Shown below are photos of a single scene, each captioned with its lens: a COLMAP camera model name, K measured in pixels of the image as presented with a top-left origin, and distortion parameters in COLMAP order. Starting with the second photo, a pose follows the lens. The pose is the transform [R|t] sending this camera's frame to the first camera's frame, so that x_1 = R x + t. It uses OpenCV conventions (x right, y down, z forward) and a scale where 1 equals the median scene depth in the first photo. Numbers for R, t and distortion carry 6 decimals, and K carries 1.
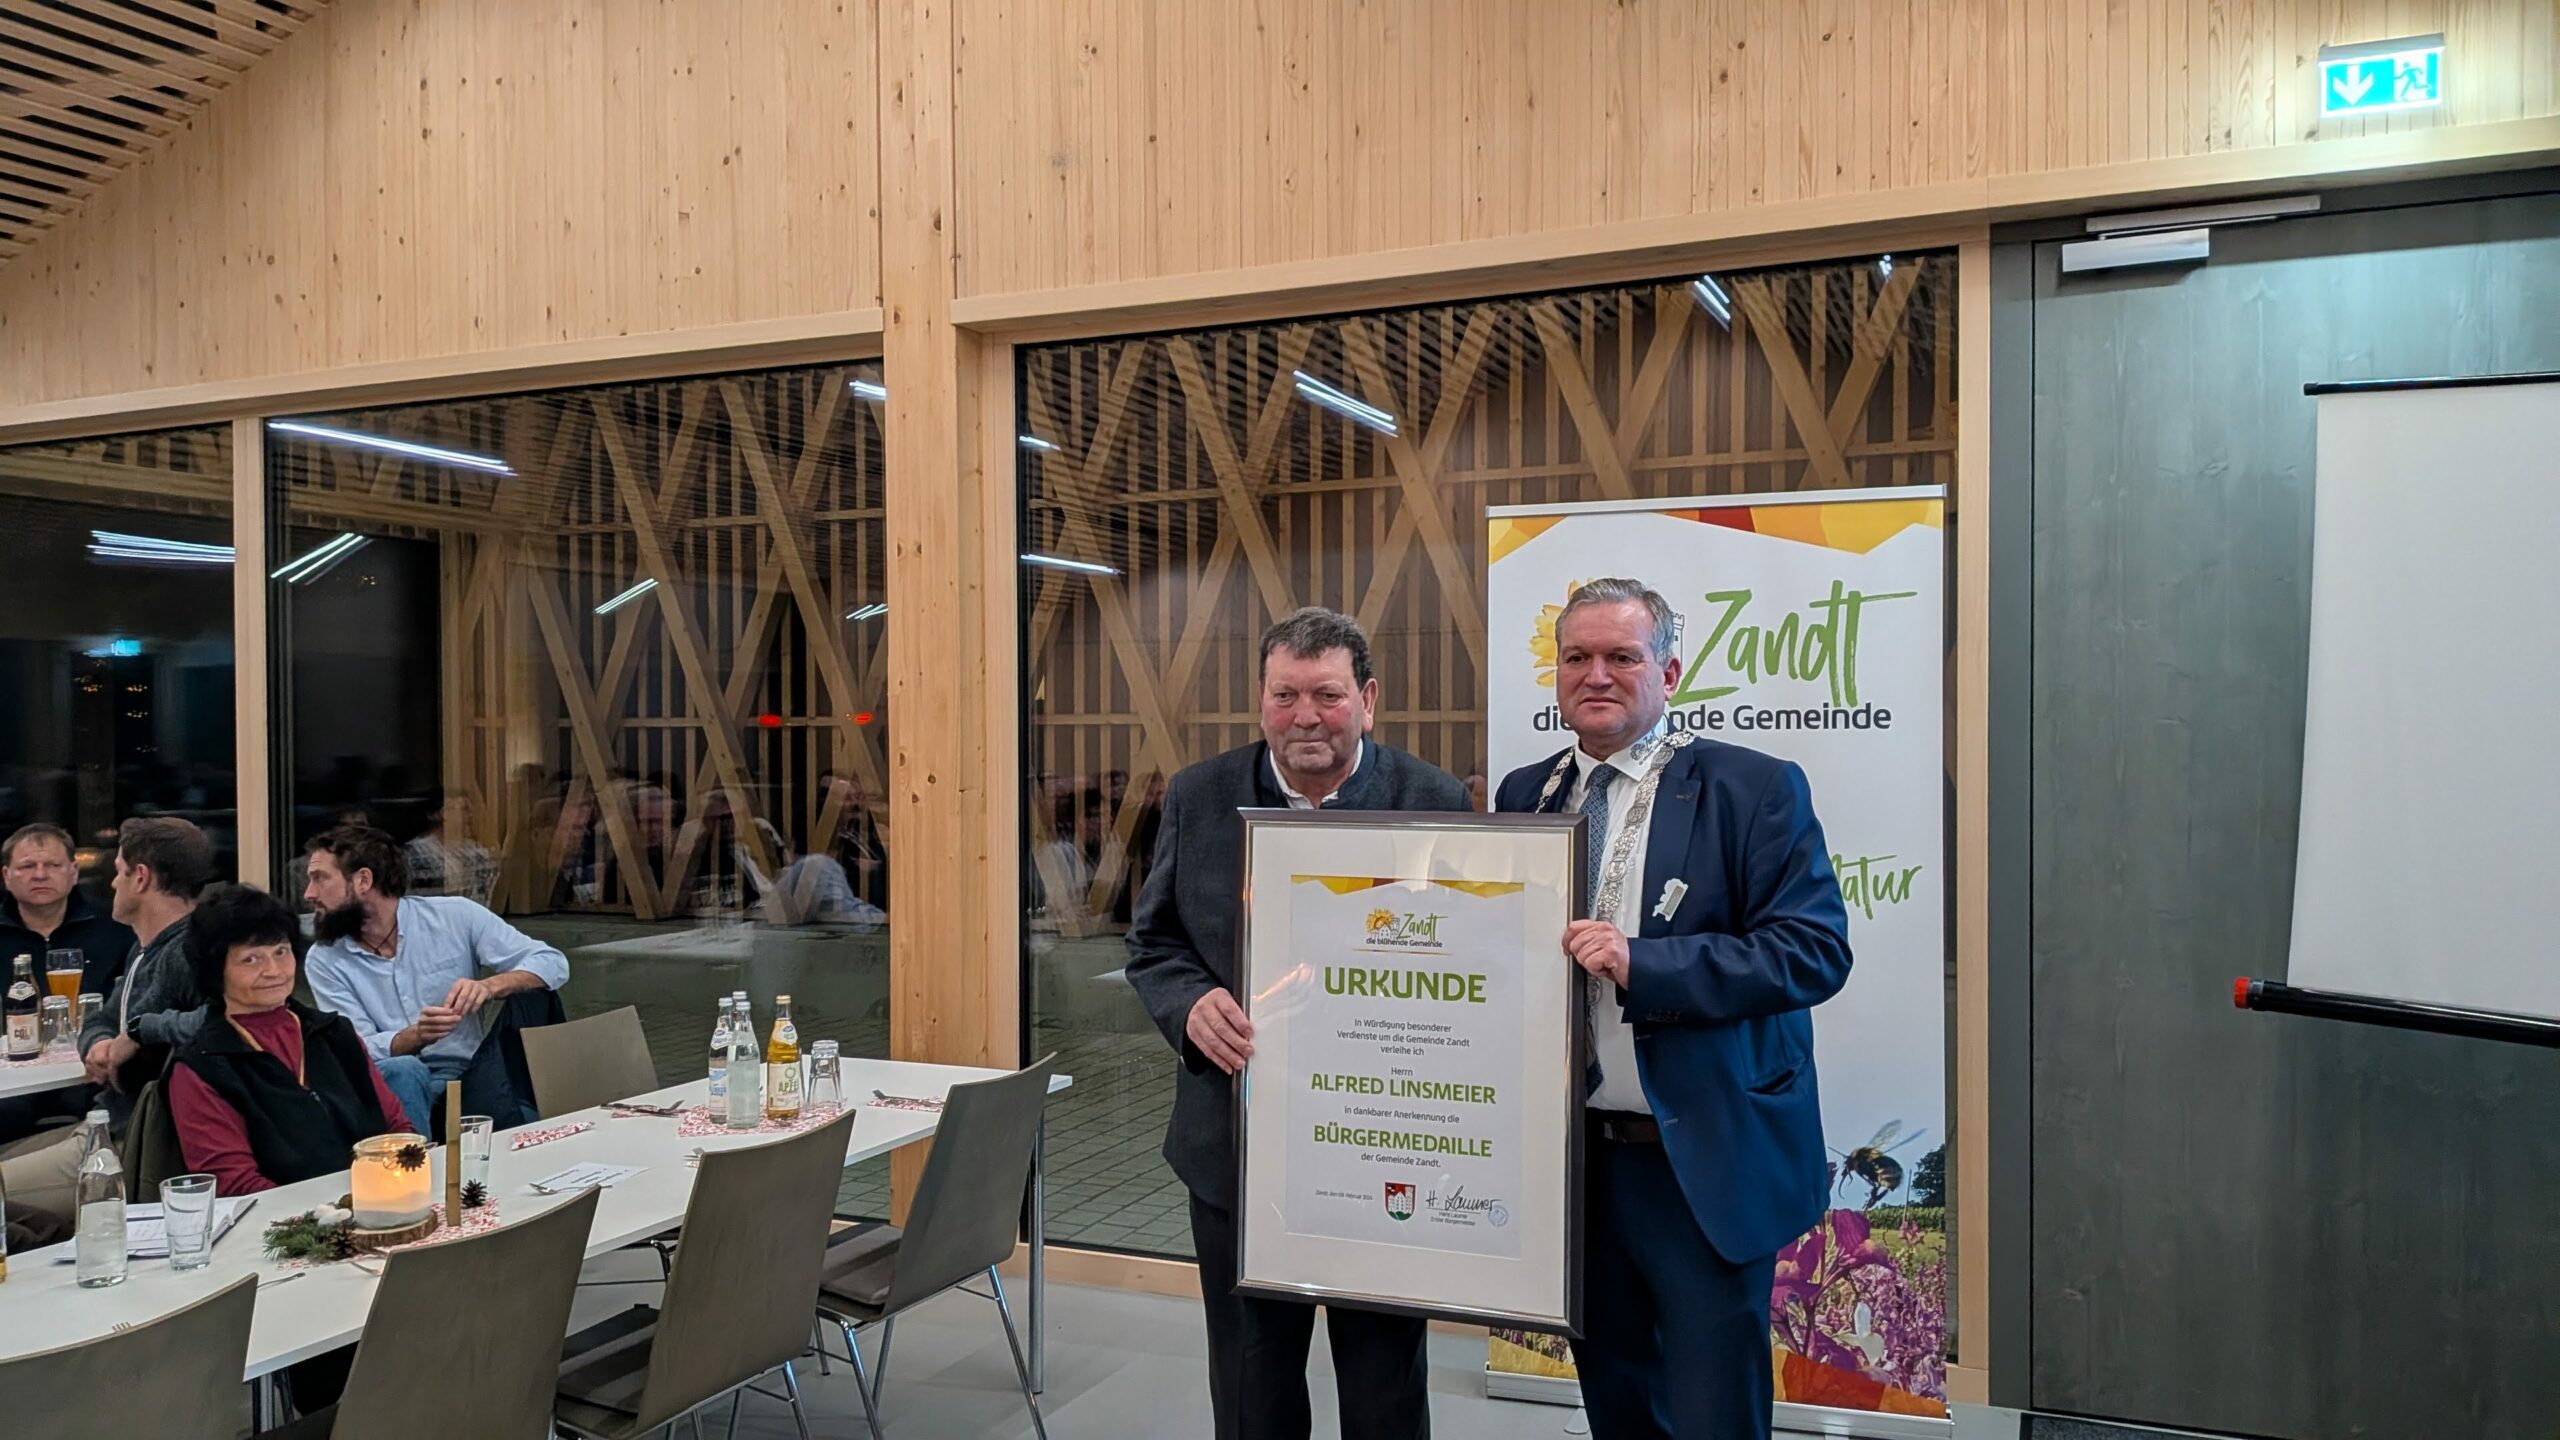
lens RADIAL K [[1868.7, 0, 1271.6], [0, 1868.7, 749.9], [0, 0, 1]] dist [0.062911, -0.094426]
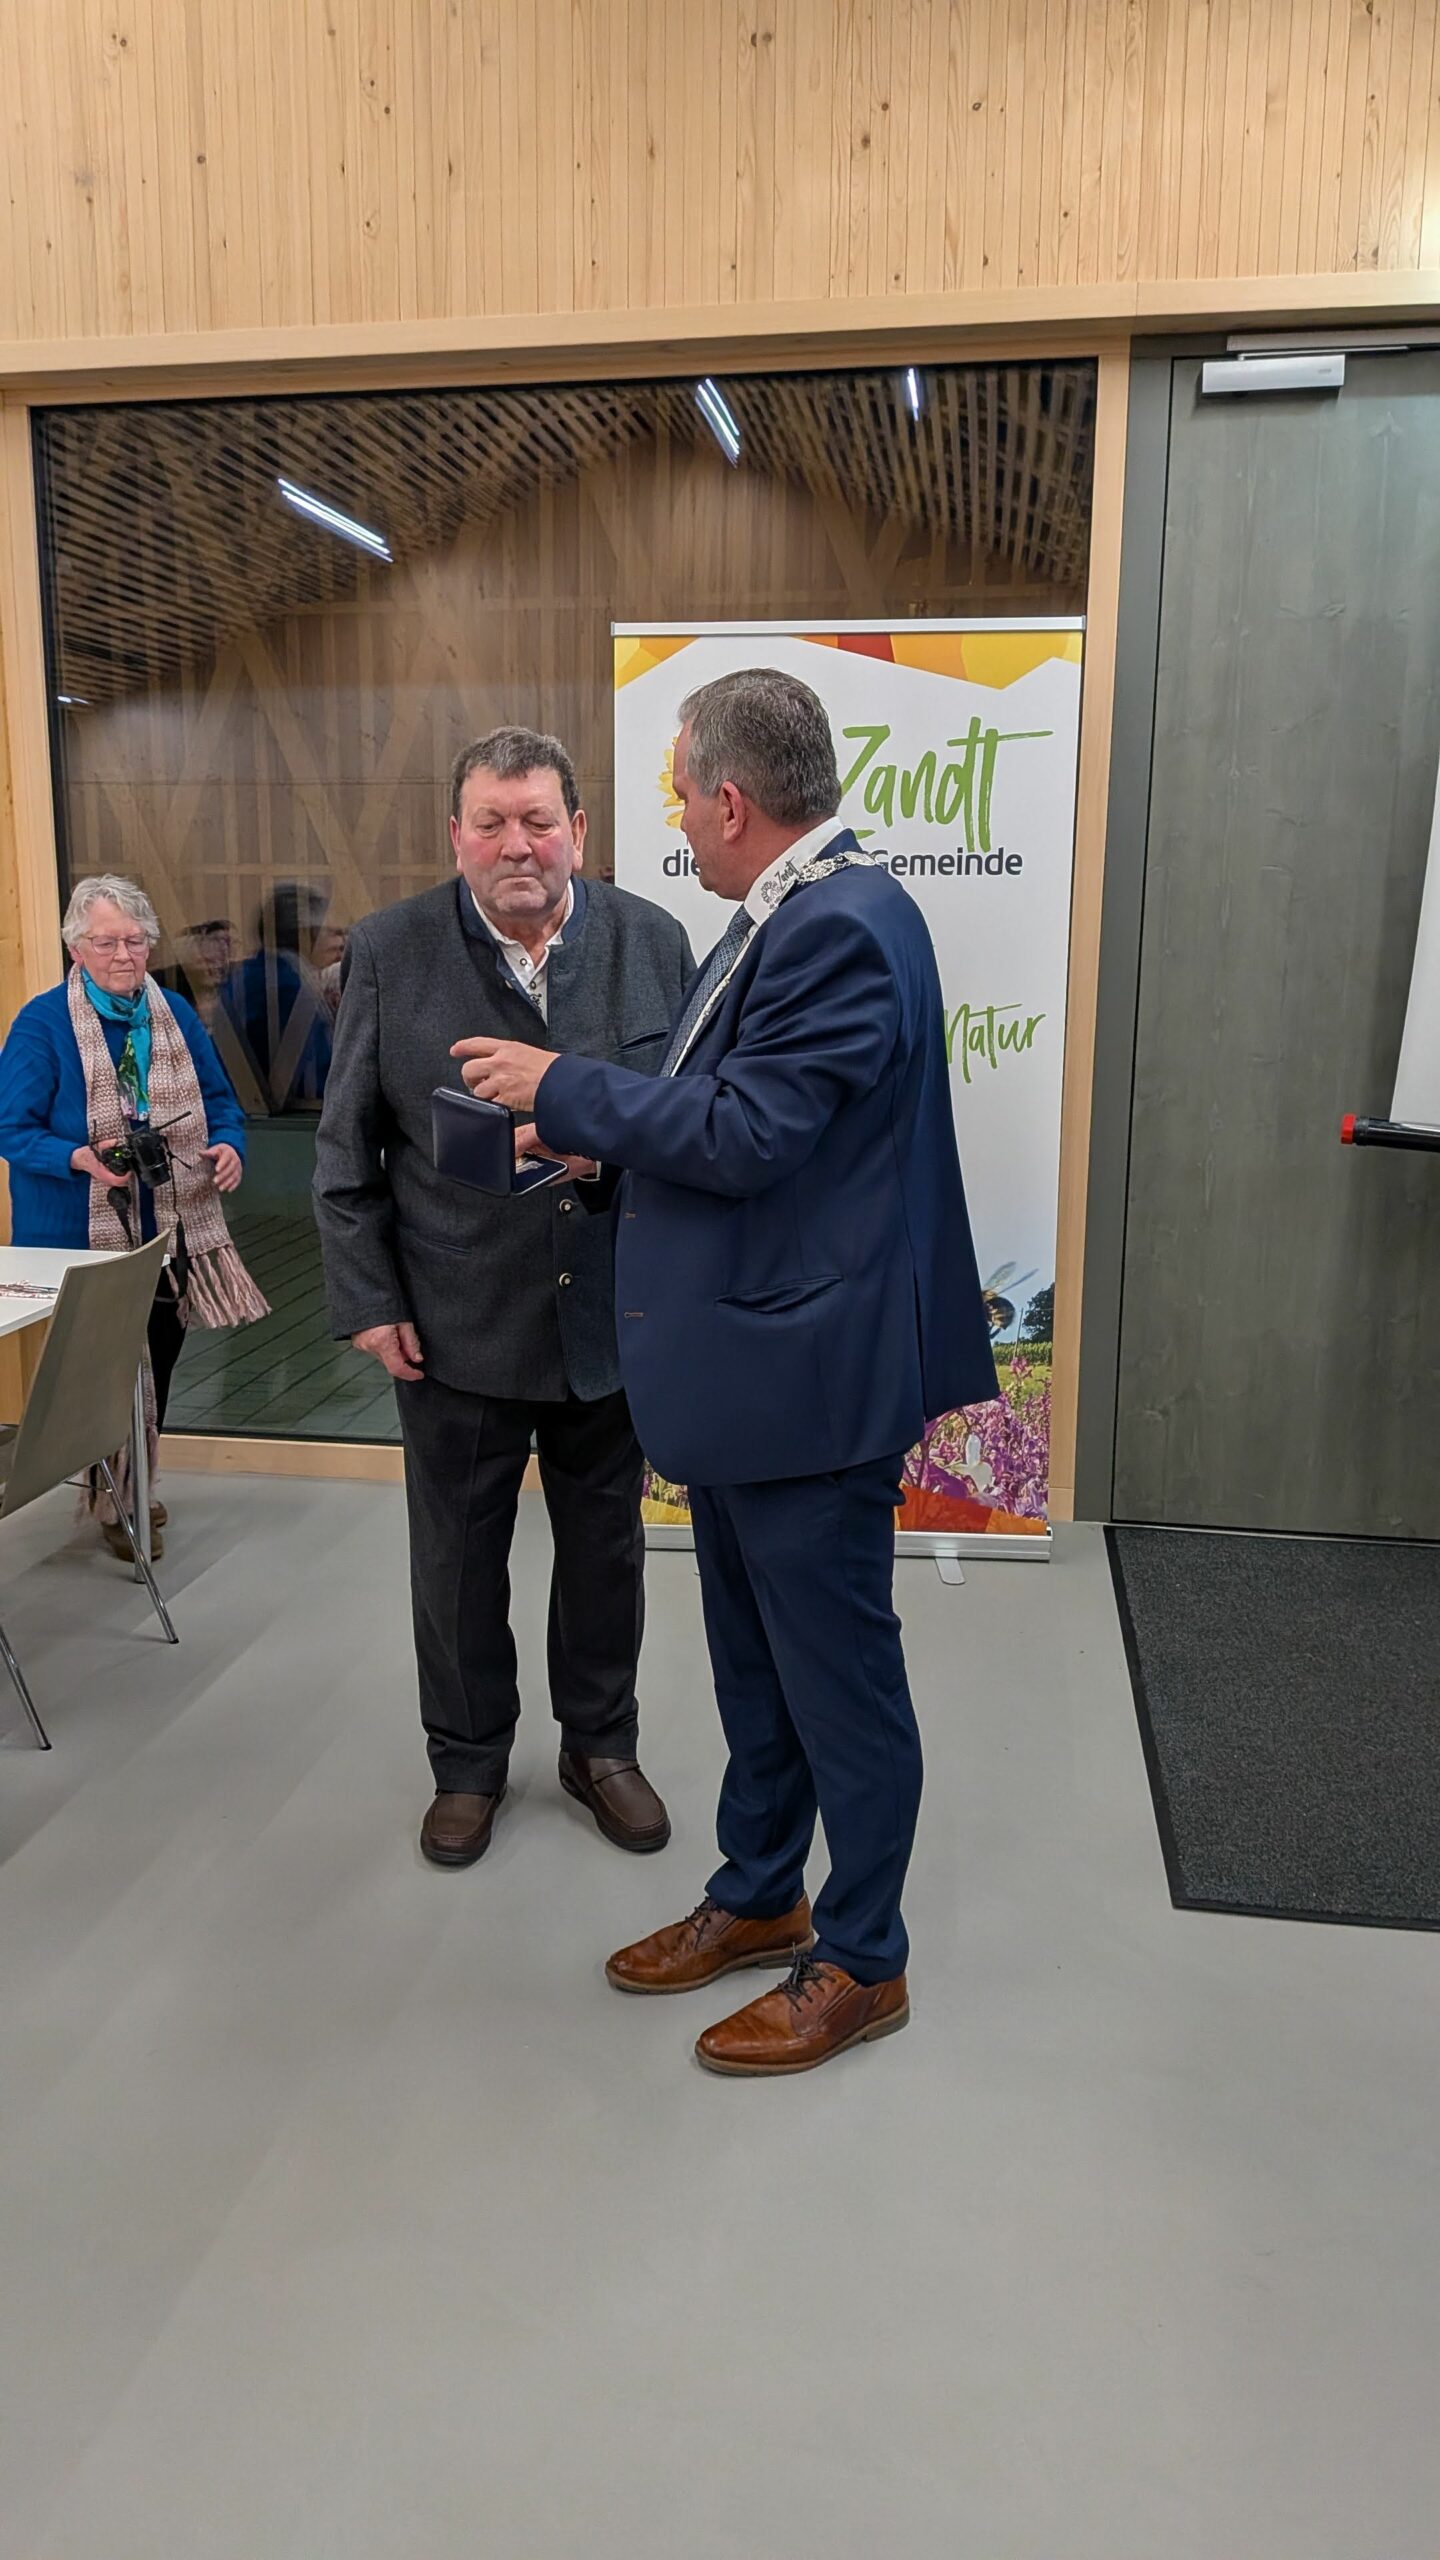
lens RADIAL K [[1868.7, 0, 647.9], [0, 1868.7, 1246.2], [0, 0, 1]] dist [0.062911, -0.094426]
pose [[0.972585, -0.036179, 0.229716, -0.092772], [-0.004574, 0.984657, 0.174443, 0.009659], [-0.232503, -0.170711, 0.957497, 0.063074]]
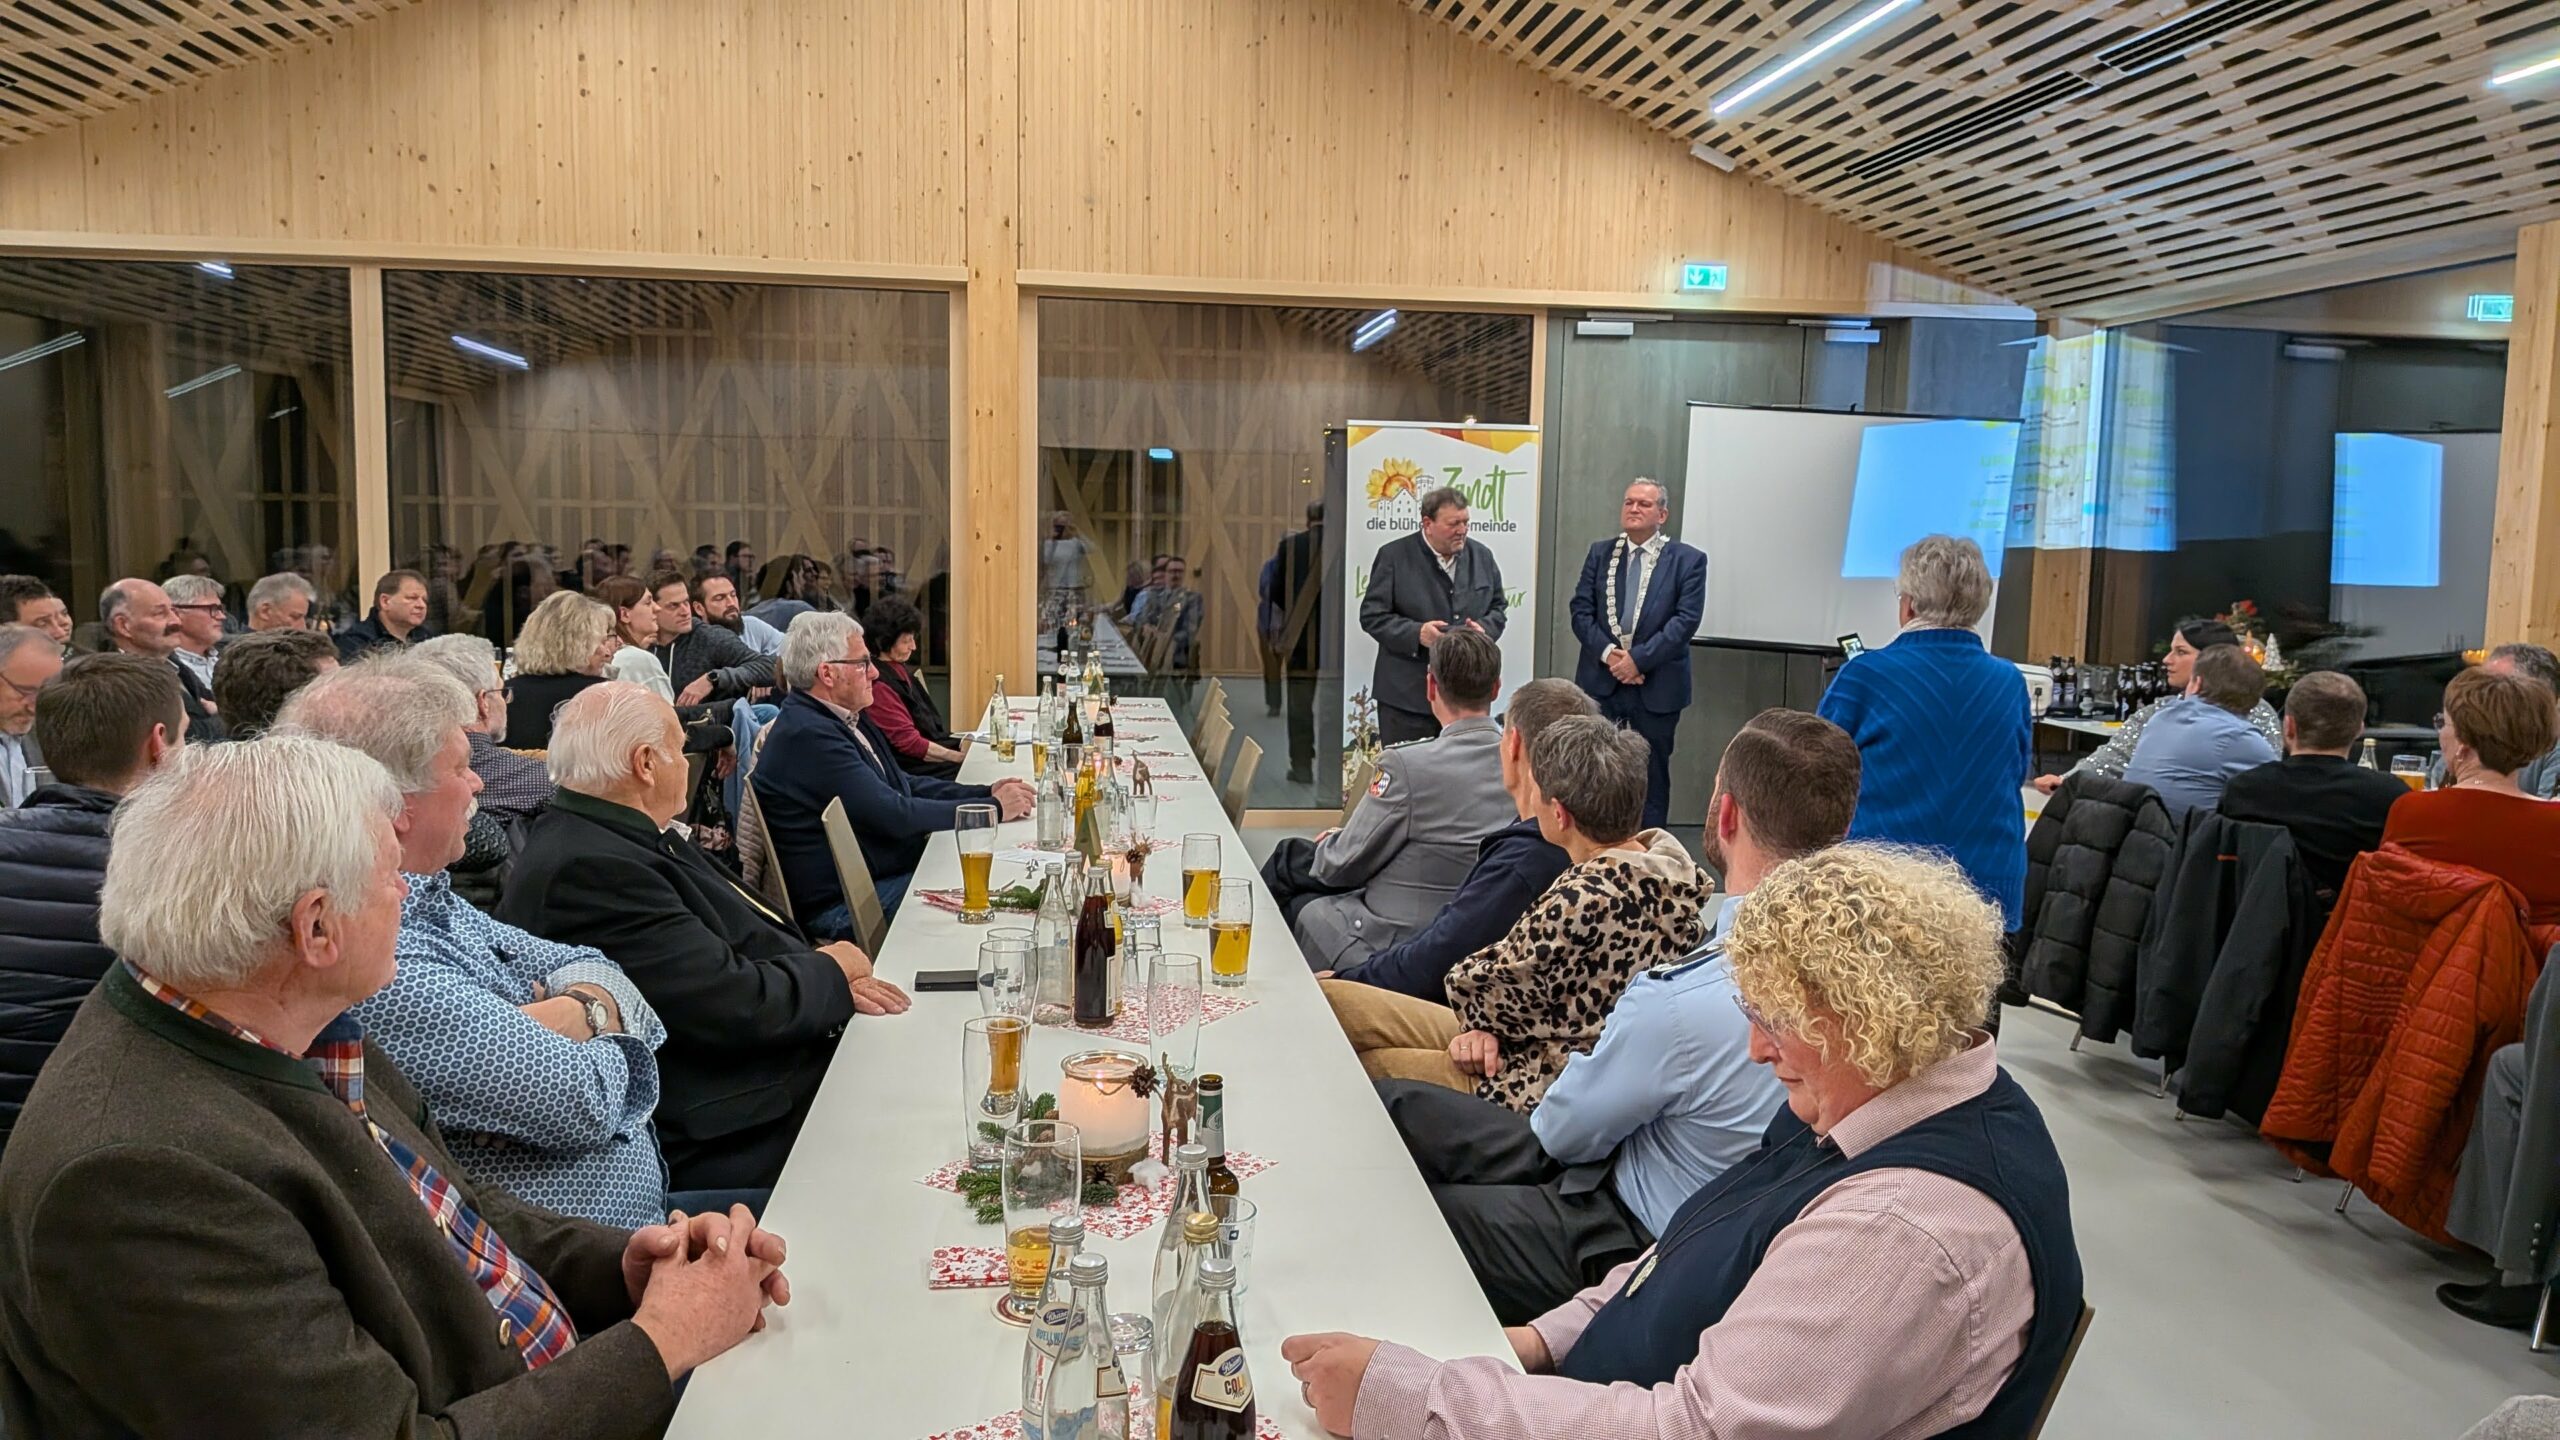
lens RADIAL K [[1868.7, 0, 1299.9], [0, 1868.7, 749.4], [0, 0, 1]] dist [0.062911, -0.094426]
pose [[0.851645, -0.036775, 0.522827, -1.059290], [-0.019617, 0.994600, 0.101914, 0.024206], [-0.523752, -0.097051, 0.846324, -0.792705]]
